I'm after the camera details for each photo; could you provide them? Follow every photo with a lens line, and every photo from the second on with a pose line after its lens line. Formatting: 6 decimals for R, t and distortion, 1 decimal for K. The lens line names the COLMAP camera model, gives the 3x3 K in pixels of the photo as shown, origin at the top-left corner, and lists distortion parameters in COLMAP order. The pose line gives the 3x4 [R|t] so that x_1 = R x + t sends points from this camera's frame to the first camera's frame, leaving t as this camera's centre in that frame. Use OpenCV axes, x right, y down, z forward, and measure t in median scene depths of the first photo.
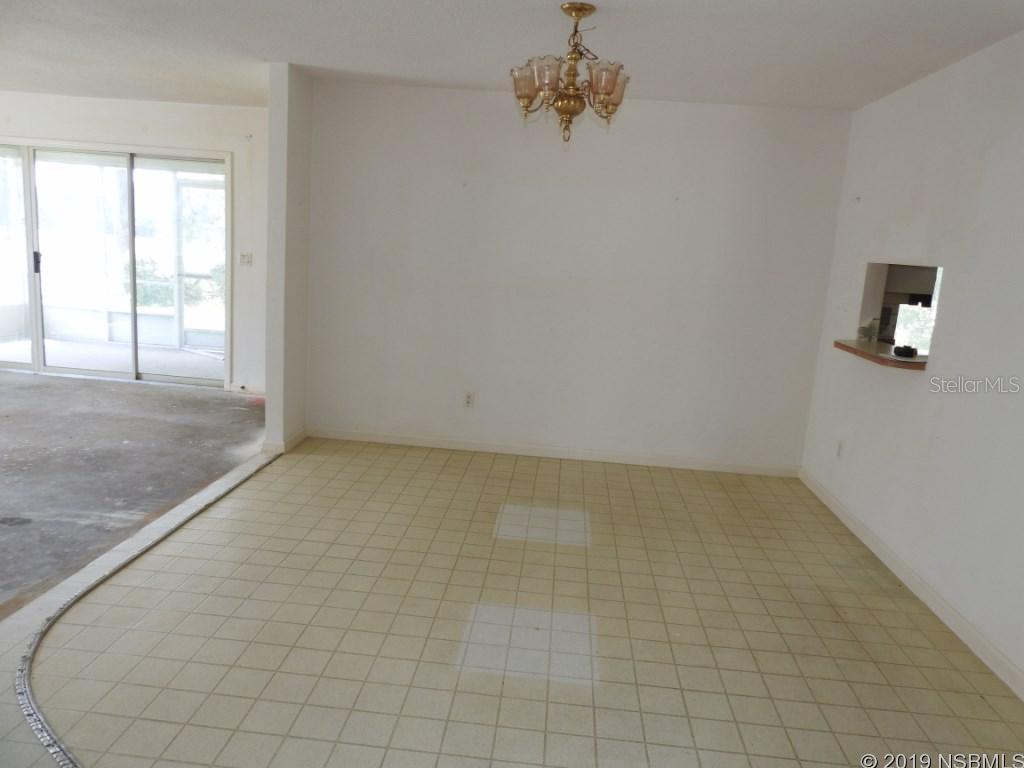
lens RADIAL K [[732.8, 0, 518.8], [0, 732.8, 390.0], [0, 0, 1]] dist [0.003674, -0.005849]
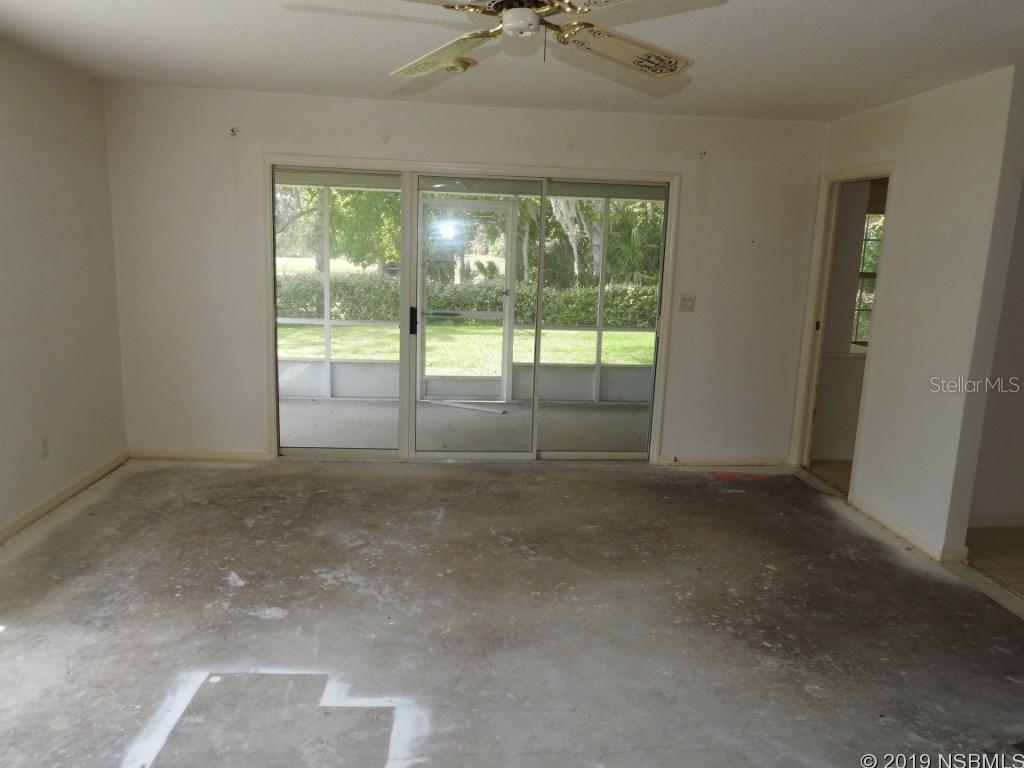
lens RADIAL K [[732.8, 0, 519.7], [0, 732.8, 389.0], [0, 0, 1]] dist [0.003674, -0.005849]
pose [[0.987000, -0.066349, 0.146387, -0.963951], [0.064813, 0.997781, 0.015242, -0.153730], [-0.147073, -0.005556, 0.989110, 0.310983]]
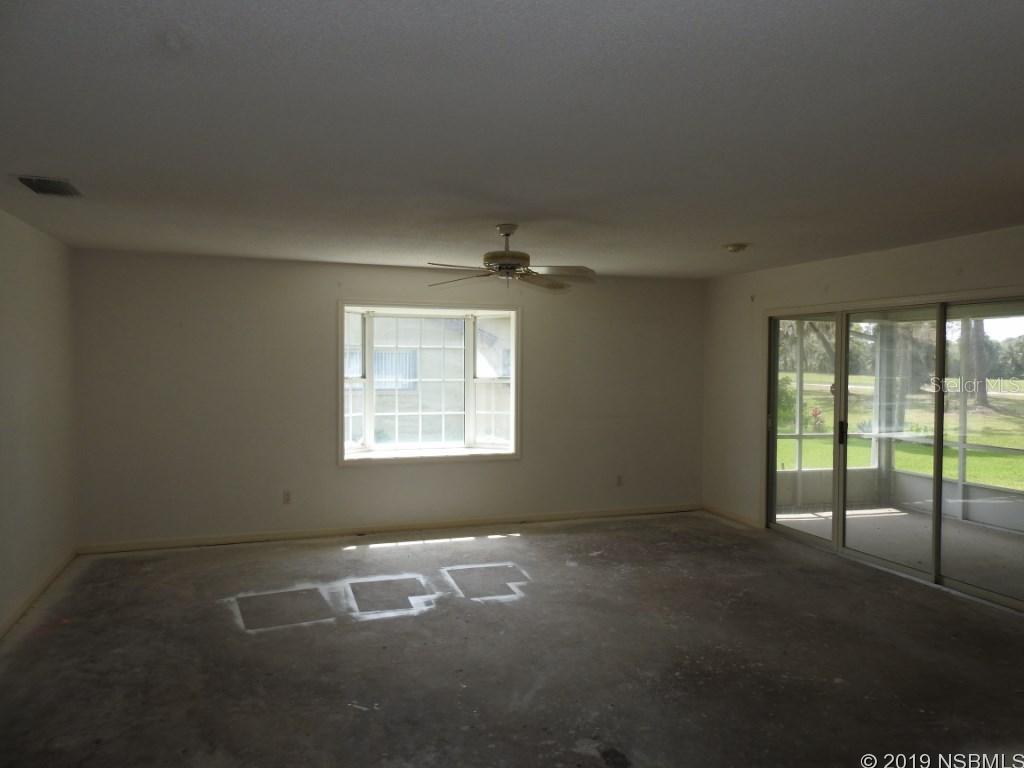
lens RADIAL K [[732.8, 0, 509.6], [0, 732.8, 381.9], [0, 0, 1]] dist [0.003674, -0.005849]
pose [[0.382585, -0.047394, -0.922704, 0.049241], [-0.147124, 0.982815, -0.111485, -0.104942], [0.912131, 0.178404, 0.369037, 0.389118]]
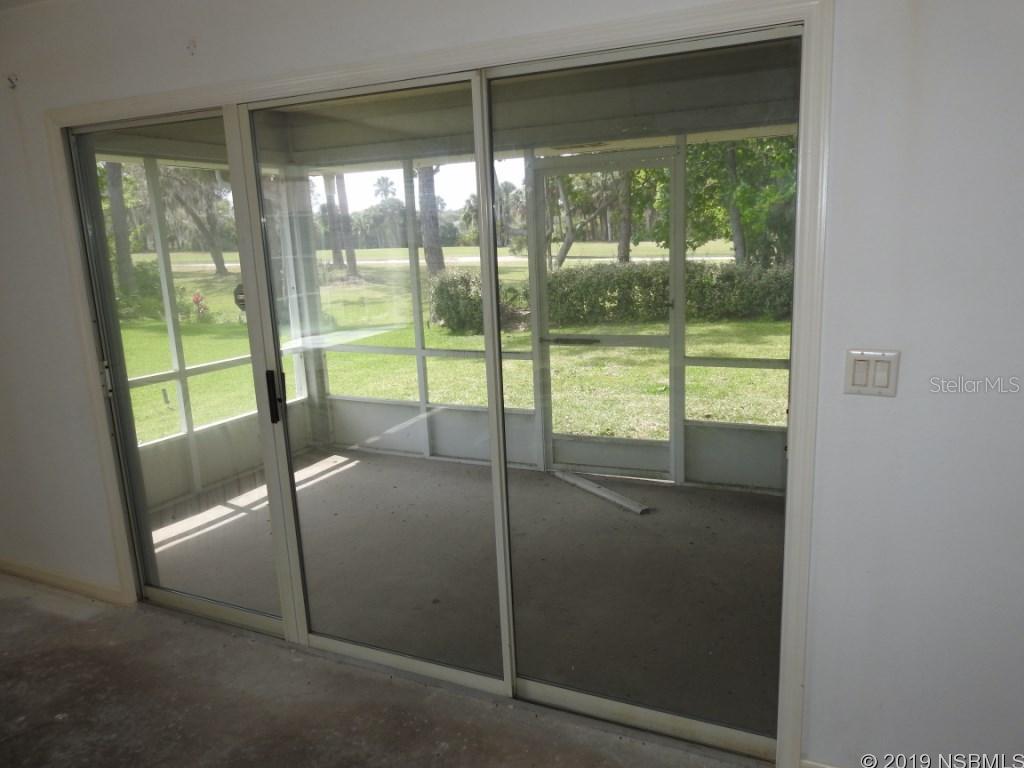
lens RADIAL K [[732.8, 0, 517.6], [0, 732.8, 390.8], [0, 0, 1]] dist [0.003674, -0.005849]
pose [[0.927444, -0.029317, -0.372812, -0.556116], [0.038339, 0.999123, 0.016807, -0.258992], [0.371993, -0.029881, 0.927755, 0.978166]]
